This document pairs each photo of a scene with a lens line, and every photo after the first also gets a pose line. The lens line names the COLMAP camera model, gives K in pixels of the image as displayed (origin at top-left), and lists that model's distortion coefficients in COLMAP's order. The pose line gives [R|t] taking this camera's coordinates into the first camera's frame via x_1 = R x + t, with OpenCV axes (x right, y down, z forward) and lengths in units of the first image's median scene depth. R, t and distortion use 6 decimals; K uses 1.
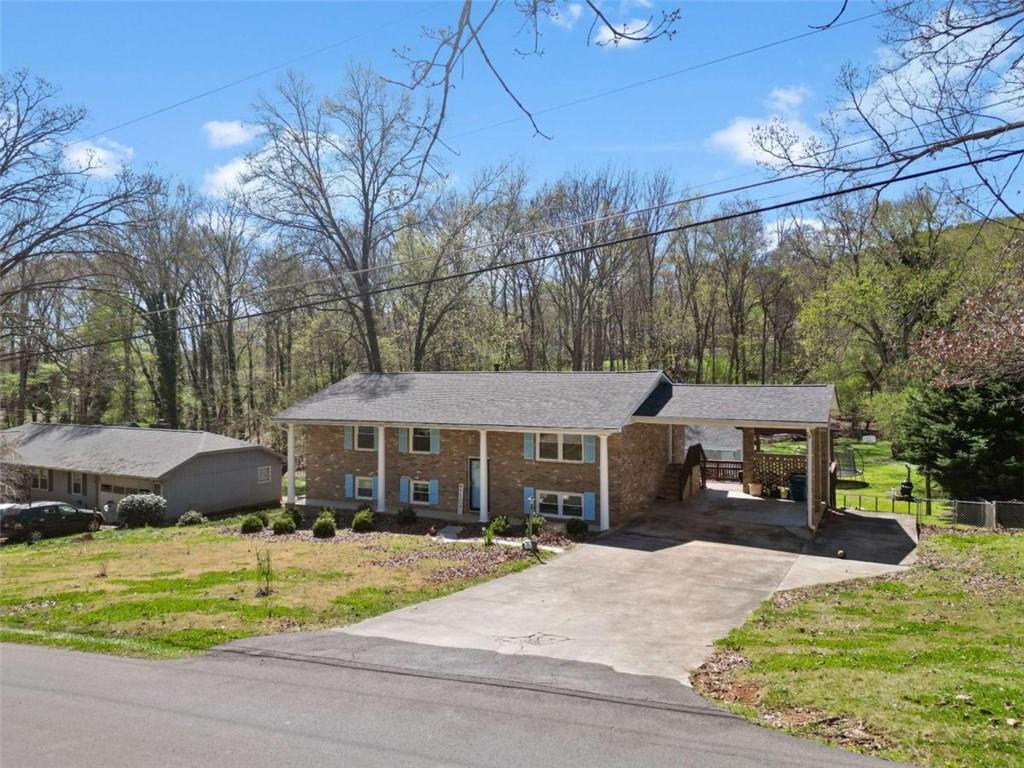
lens RADIAL K [[714.0, 0, 512.0], [0, 714.0, 384.0], [0, 0, 1]] dist [0.125524, -0.133822]
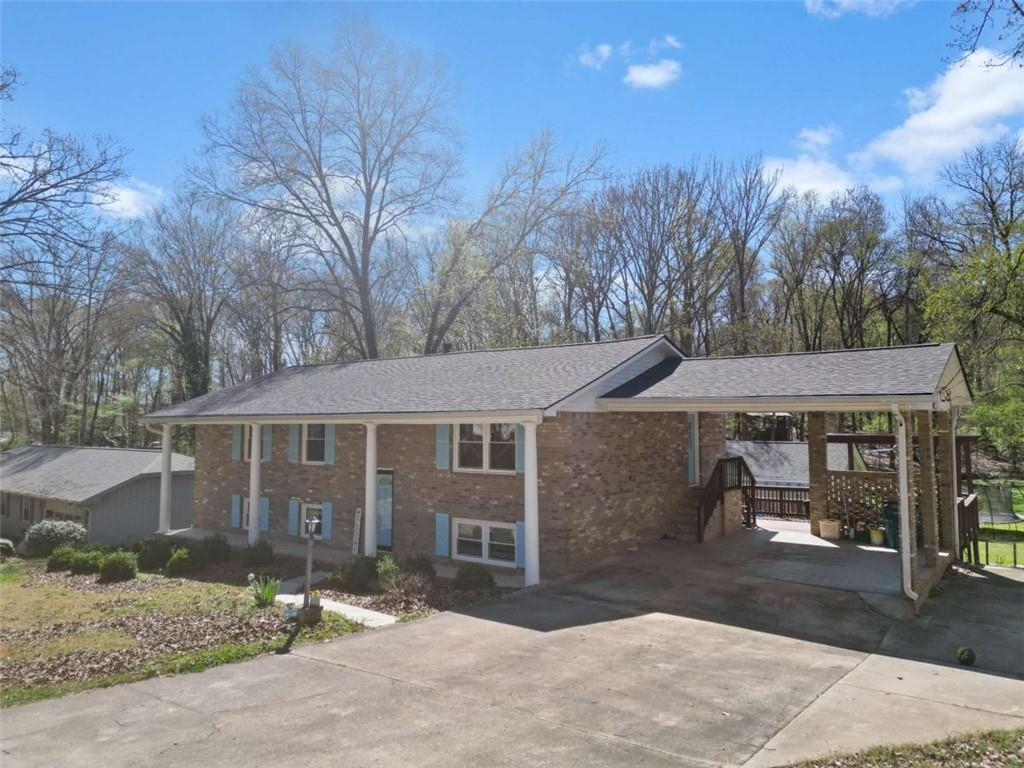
lens RADIAL K [[714.0, 0, 512.0], [0, 714.0, 384.0], [0, 0, 1]] dist [0.125524, -0.133822]
pose [[0.986299, -0.007664, -0.164789, 0.188515], [-0.003436, 0.997749, -0.066965, 0.070373], [0.164931, 0.066614, 0.984053, 0.365025]]
